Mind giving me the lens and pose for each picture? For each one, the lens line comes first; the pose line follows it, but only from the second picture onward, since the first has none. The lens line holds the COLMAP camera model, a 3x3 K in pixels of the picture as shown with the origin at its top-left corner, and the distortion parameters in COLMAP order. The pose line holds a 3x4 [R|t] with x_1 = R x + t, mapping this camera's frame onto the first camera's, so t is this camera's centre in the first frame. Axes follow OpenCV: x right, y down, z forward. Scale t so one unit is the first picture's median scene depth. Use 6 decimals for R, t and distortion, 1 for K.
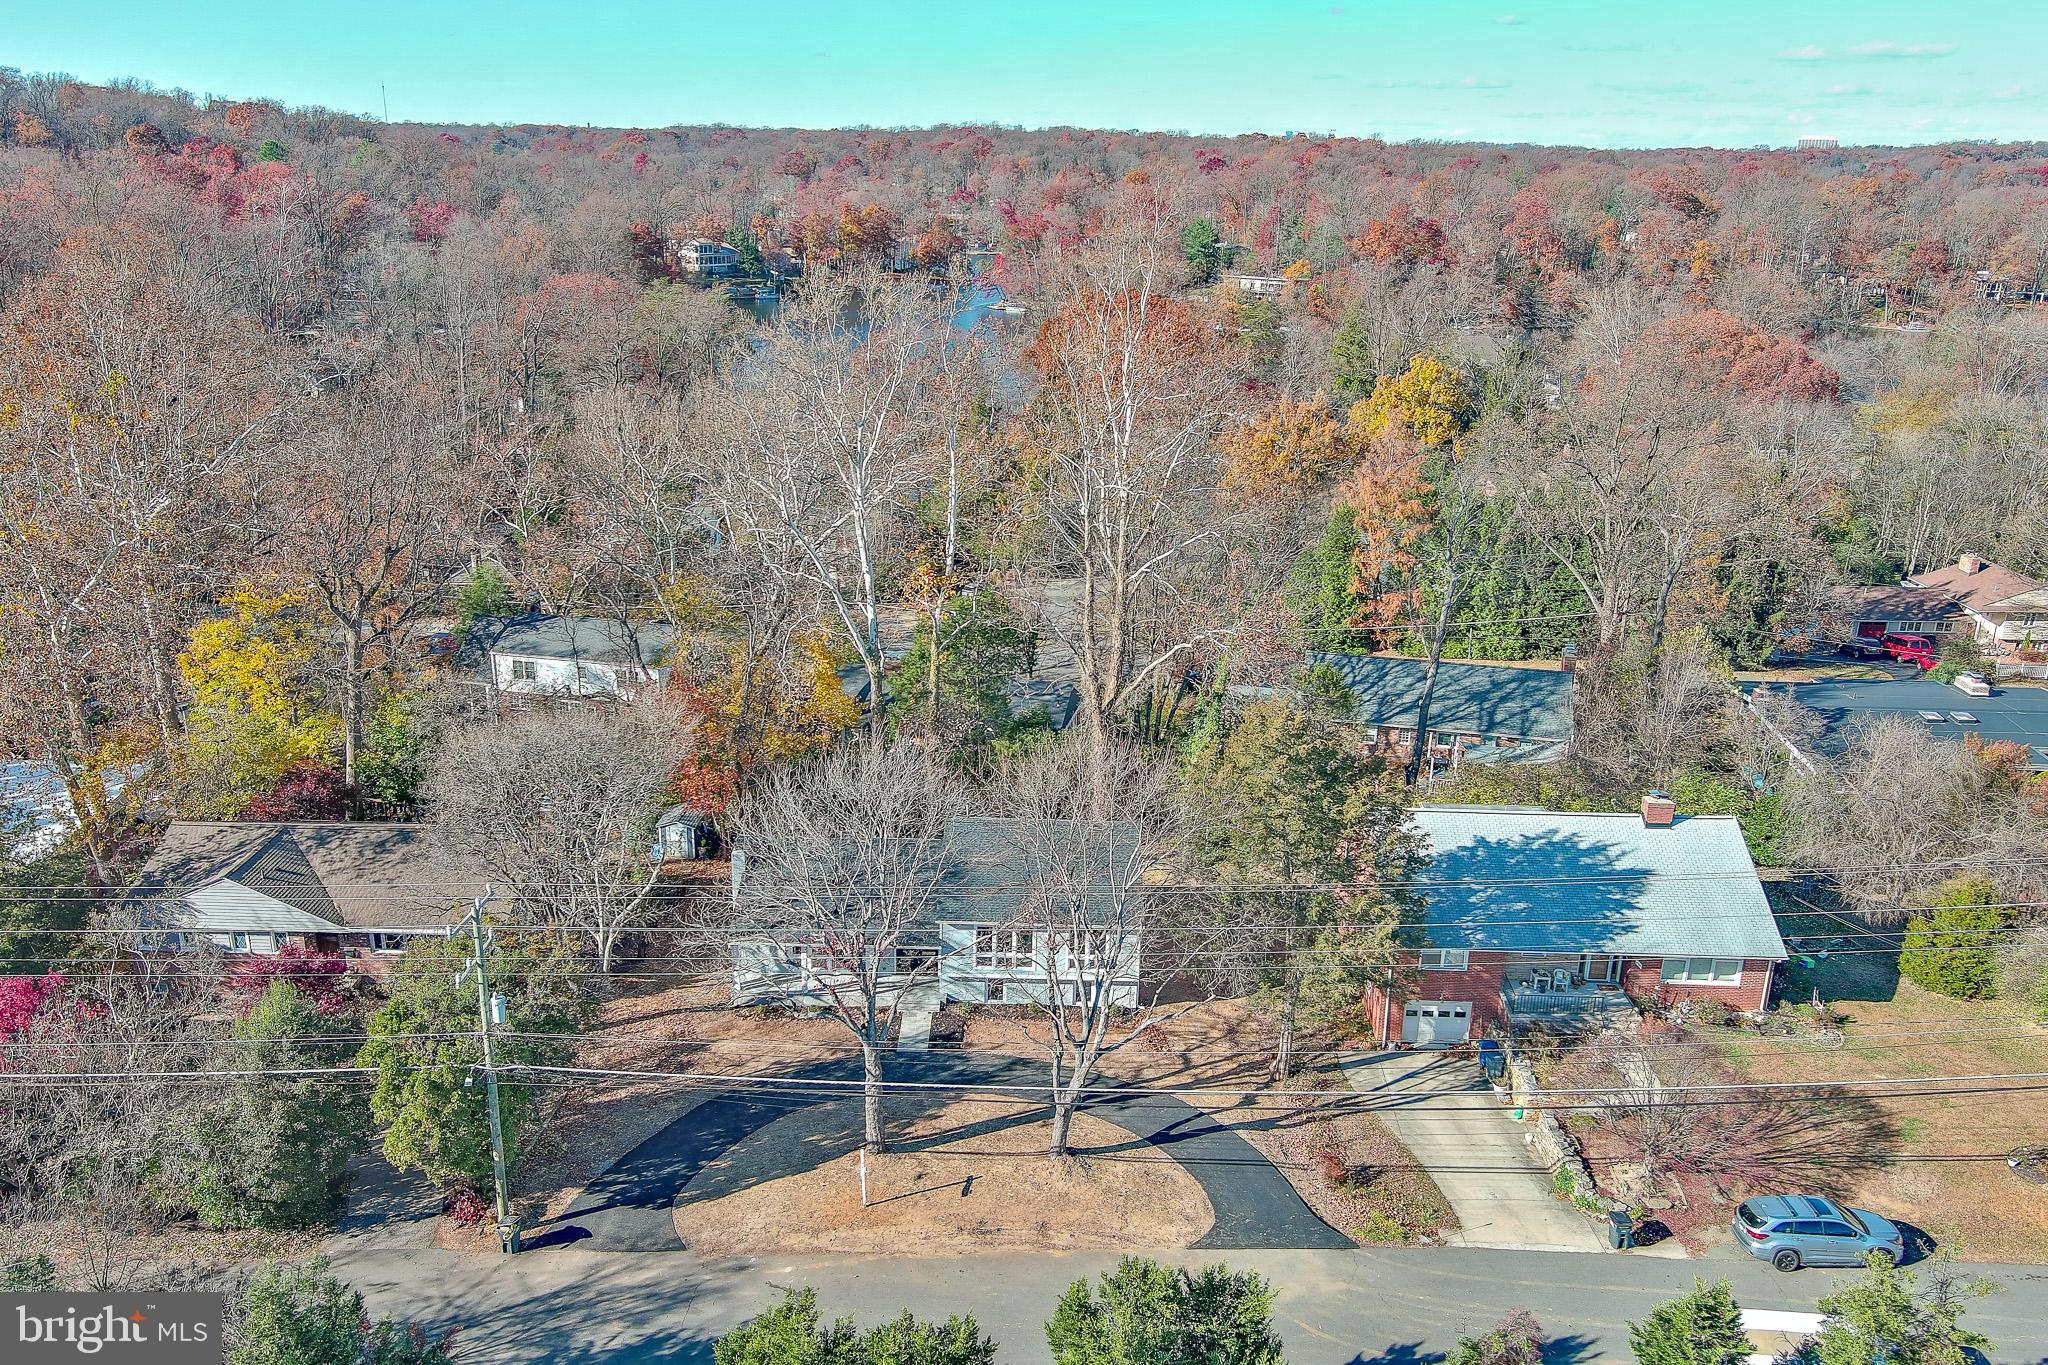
lens RADIAL K [[1610.7, 0, 1025.0], [0, 1610.7, 681.4], [0, 0, 1]] dist [0.013338, -0.015928]
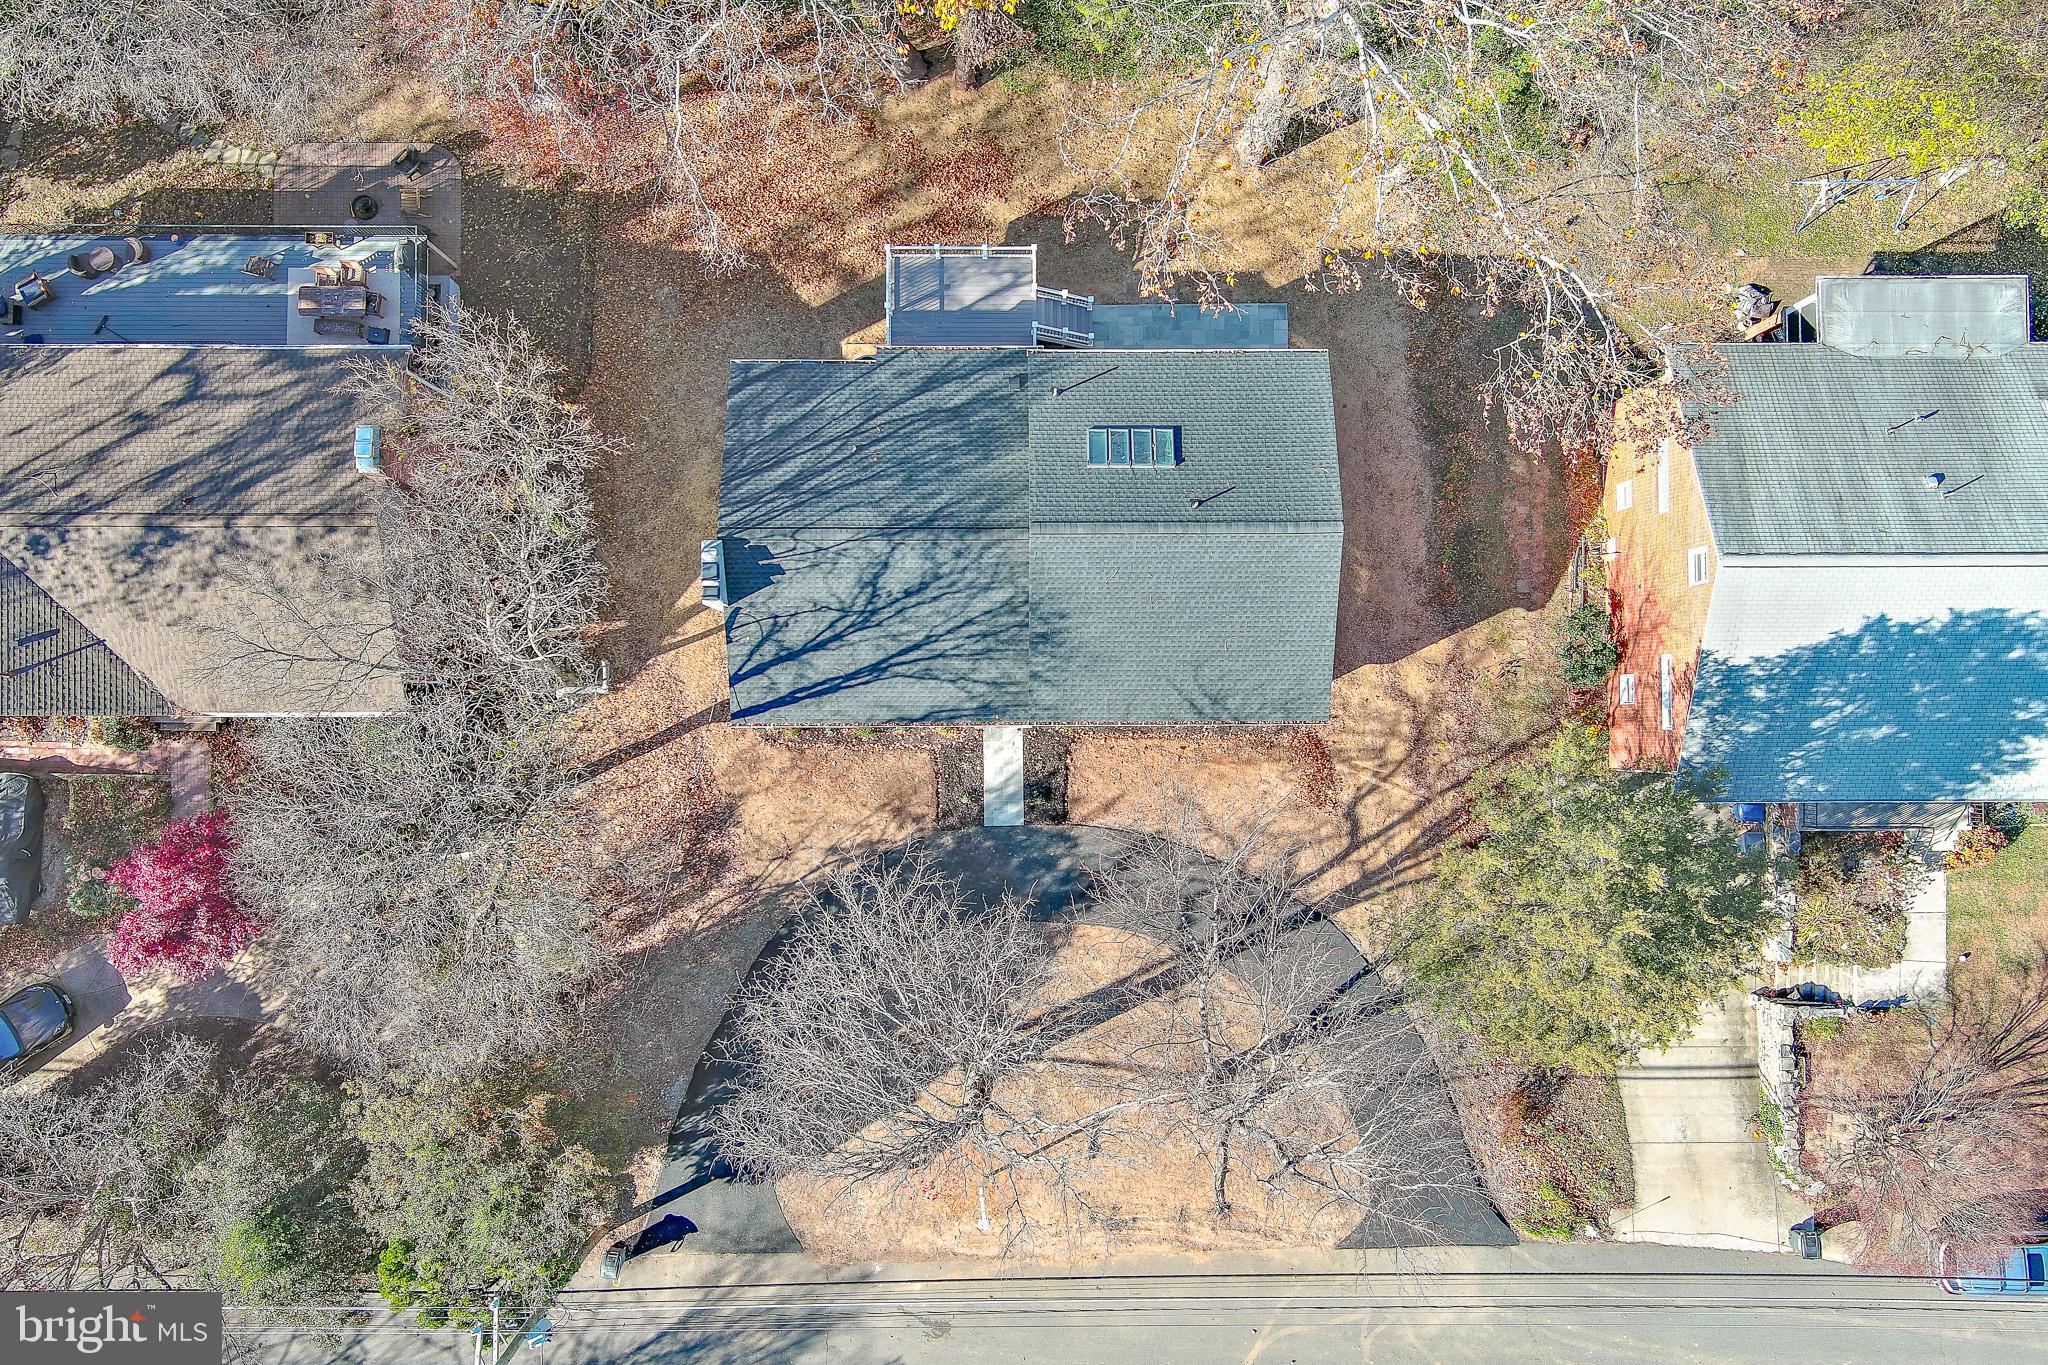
lens RADIAL K [[1610.7, 0, 1034.4], [0, 1610.7, 680.2], [0, 0, 1]] dist [0.013338, -0.015928]
pose [[0.999645, -0.025994, -0.005854, -0.048371], [0.014153, 0.331837, 0.943230, -0.514664], [-0.022576, -0.942978, 0.332087, 0.794839]]
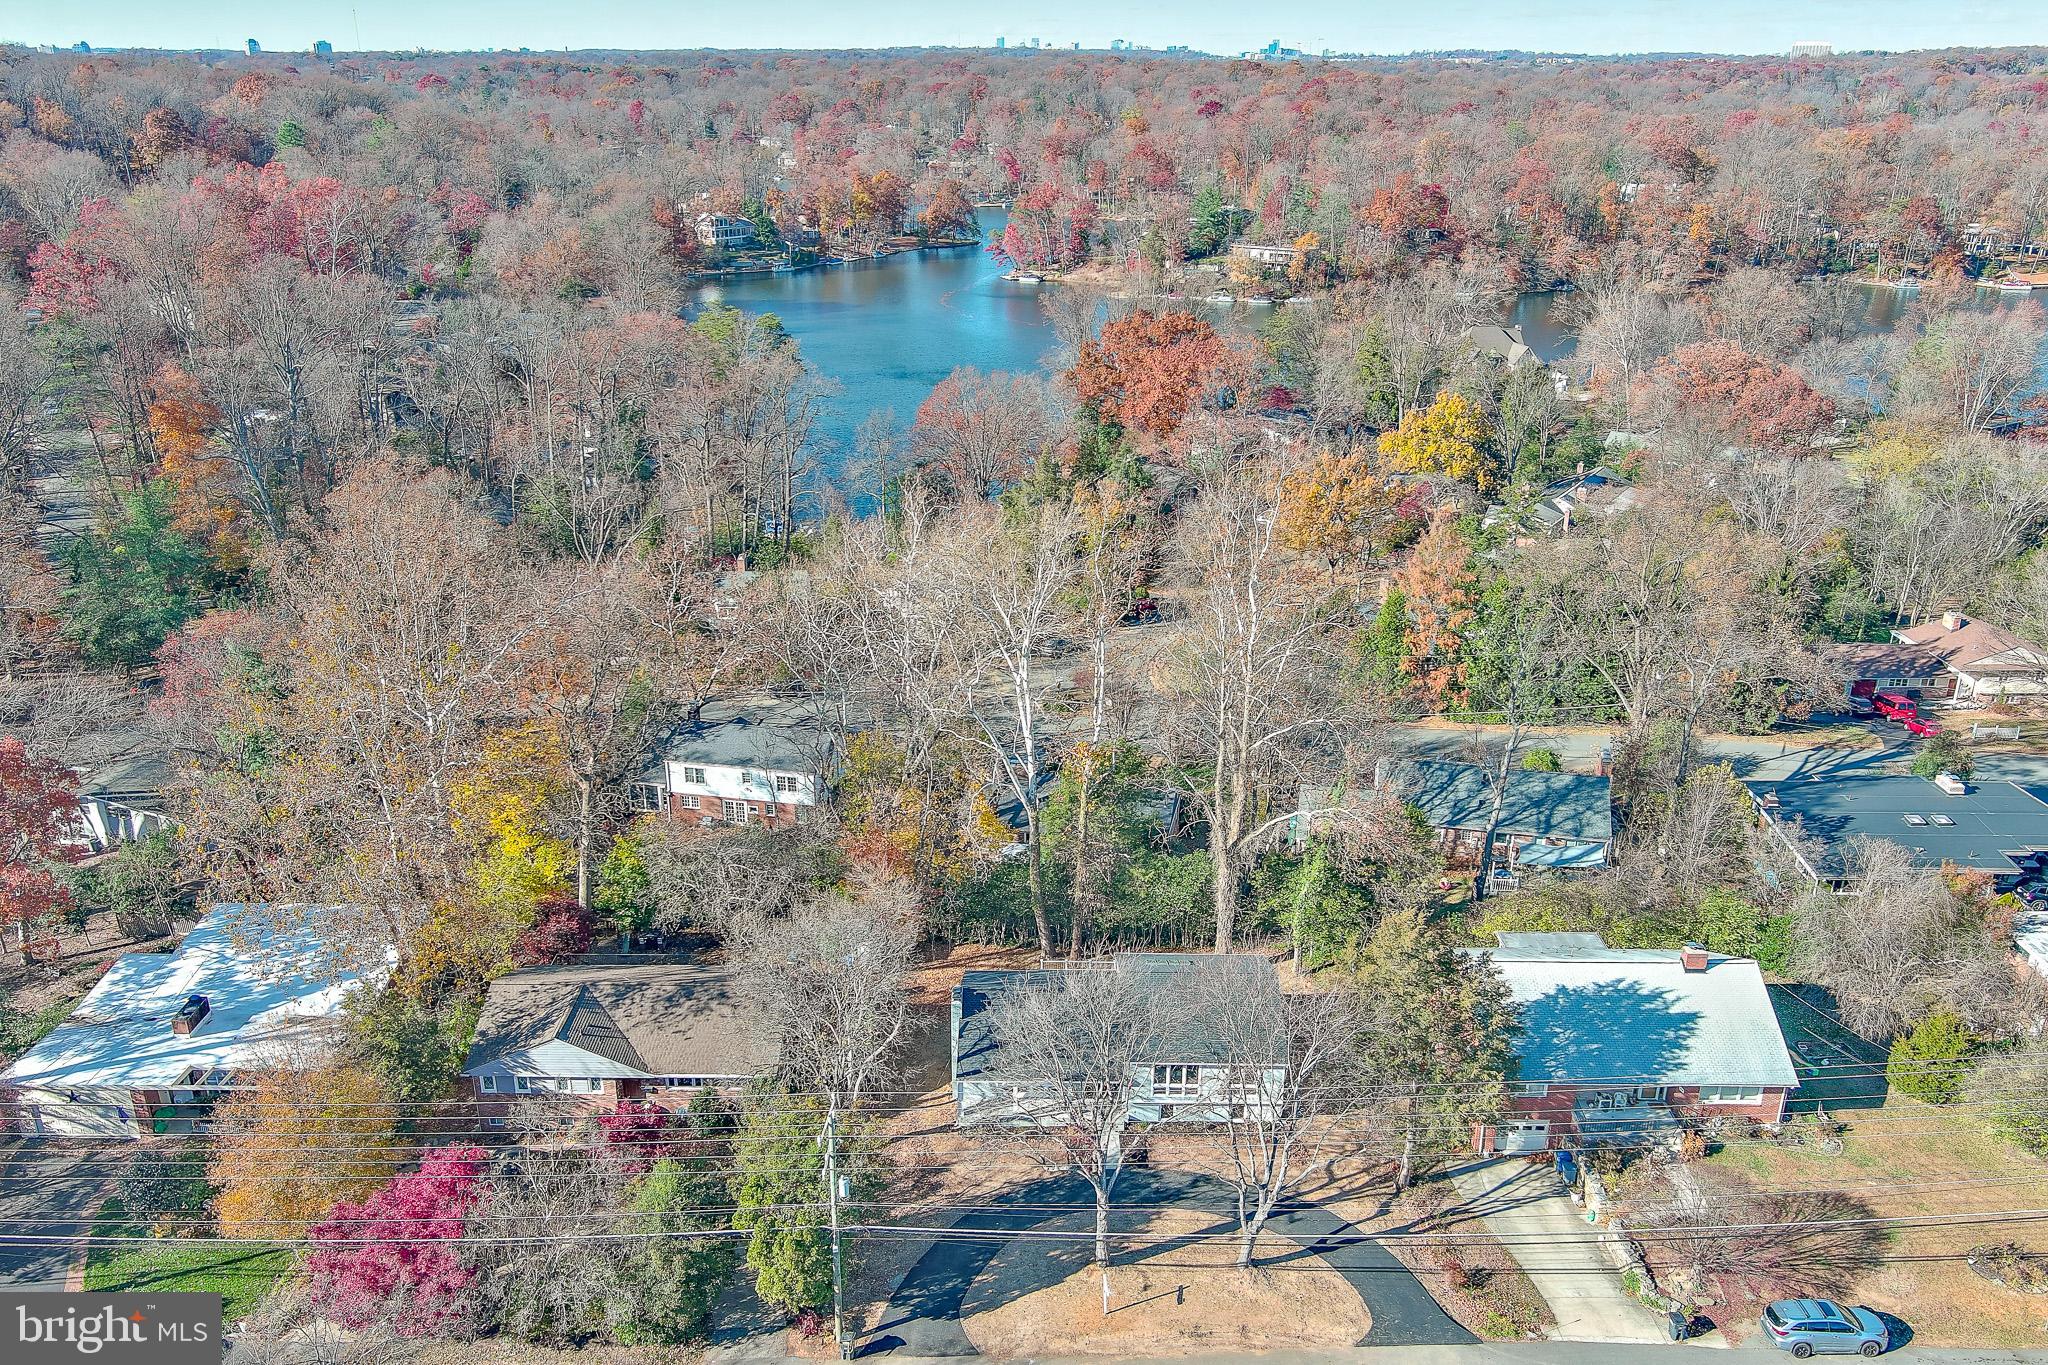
lens RADIAL K [[1610.7, 0, 1026.0], [0, 1610.7, 664.8], [0, 0, 1]] dist [0.013338, -0.015928]
pose [[0.999790, -0.020343, 0.002564, -0.129831], [0.020233, 0.999098, 0.037346, -0.212975], [-0.003321, -0.037286, 0.999299, -0.250745]]
